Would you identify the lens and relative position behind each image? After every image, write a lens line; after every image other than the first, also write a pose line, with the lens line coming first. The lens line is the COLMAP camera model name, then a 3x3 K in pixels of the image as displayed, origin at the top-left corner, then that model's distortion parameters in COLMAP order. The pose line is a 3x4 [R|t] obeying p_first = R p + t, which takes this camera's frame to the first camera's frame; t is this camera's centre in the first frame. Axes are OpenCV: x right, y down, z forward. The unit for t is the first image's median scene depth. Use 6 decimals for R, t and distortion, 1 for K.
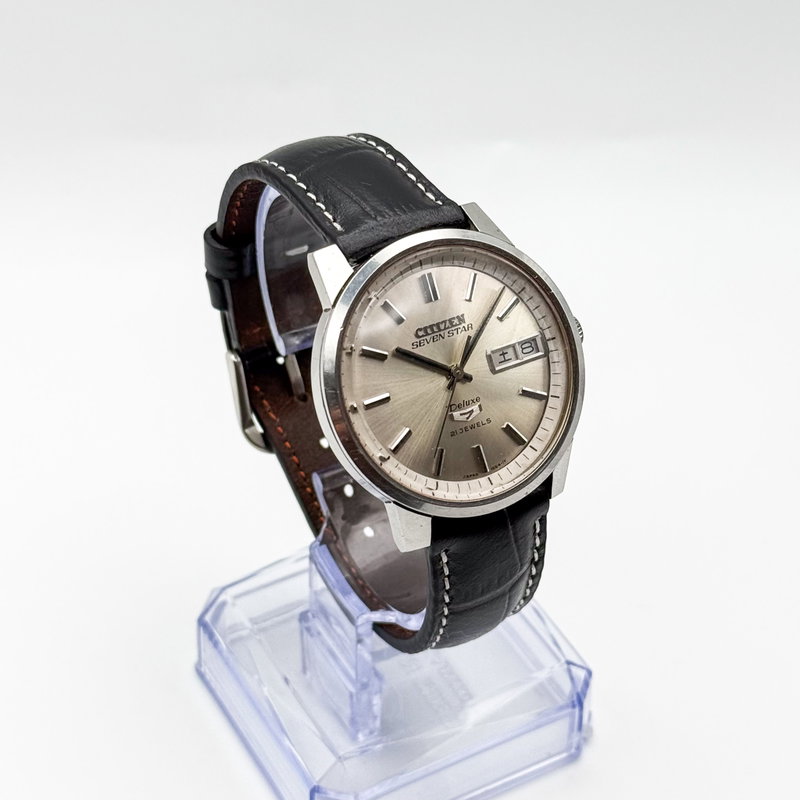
lens RADIAL K [[2044.7, 0, 400.0], [0, 2044.7, 400.0], [0, 0, 1]] dist [0.023766, 0.320084]
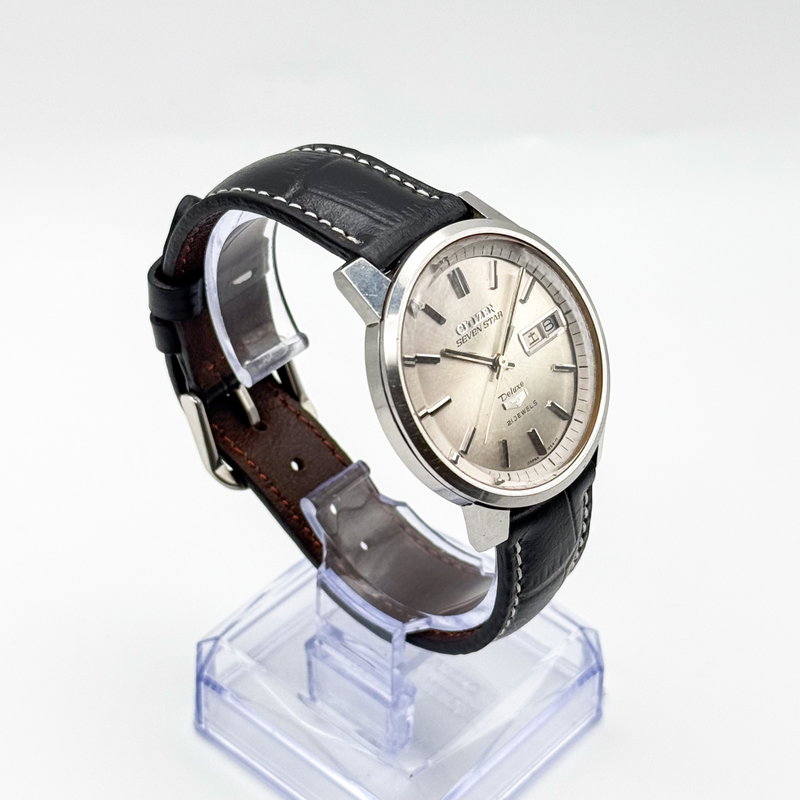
lens RADIAL K [[2044.7, 0, 400.0], [0, 2044.7, 400.0], [0, 0, 1]] dist [0.023766, 0.320084]
pose [[0.944828, -0.203855, 0.256404, -0.265956], [0.202567, 0.978755, 0.031722, -0.035318], [-0.257423, 0.021967, 0.966049, 0.054116]]
